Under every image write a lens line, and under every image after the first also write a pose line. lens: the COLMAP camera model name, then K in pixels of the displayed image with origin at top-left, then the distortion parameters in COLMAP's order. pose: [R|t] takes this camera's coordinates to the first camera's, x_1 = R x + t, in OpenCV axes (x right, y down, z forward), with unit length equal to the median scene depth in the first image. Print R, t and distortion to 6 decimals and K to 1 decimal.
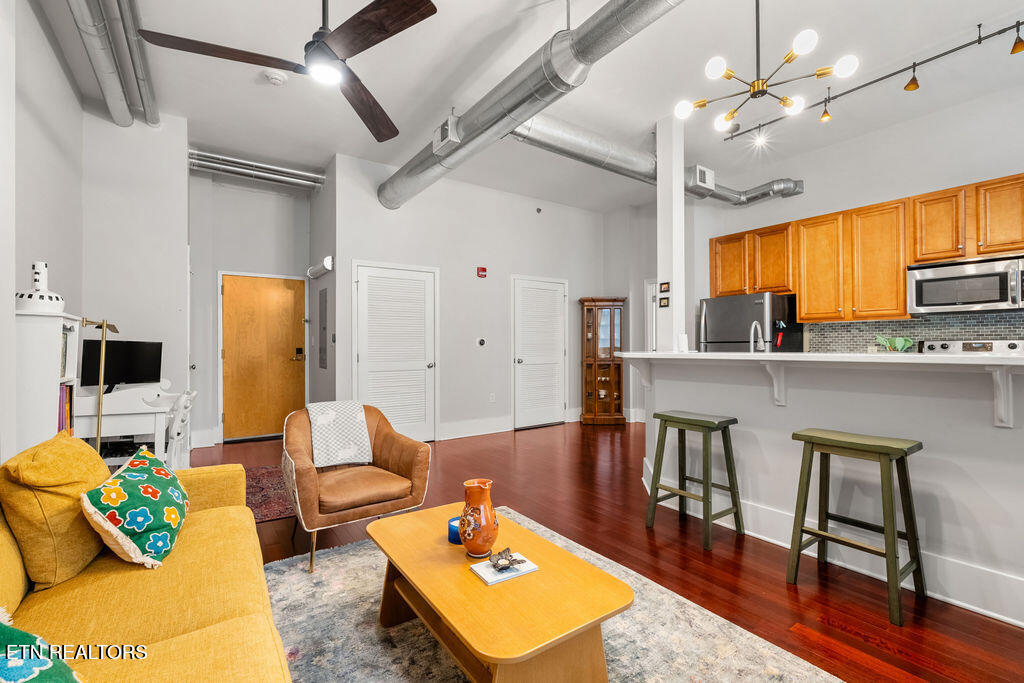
lens RADIAL K [[454.2, 0, 508.9], [0, 454.2, 339.3], [0, 0, 1]] dist [0.003429, 0.000193]
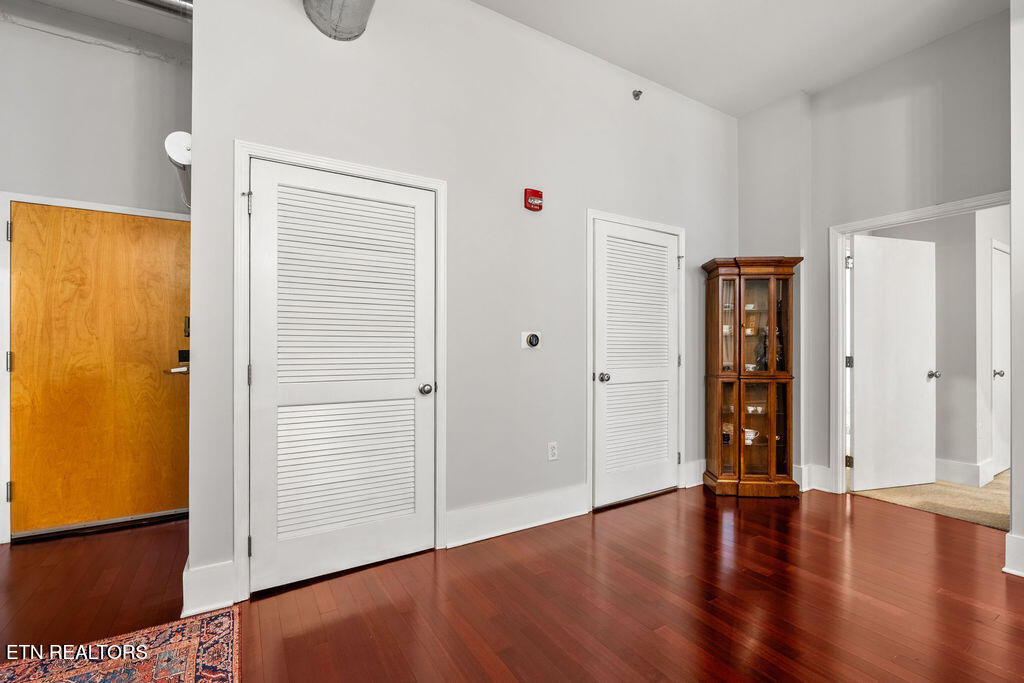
lens RADIAL K [[454.2, 0, 508.9], [0, 454.2, 339.3], [0, 0, 1]] dist [0.003429, 0.000193]
pose [[0.998183, 0.003132, -0.060180, -0.053323], [-0.003588, 0.999966, -0.007464, 0.008812], [0.060154, 0.007667, 0.998160, 0.477528]]
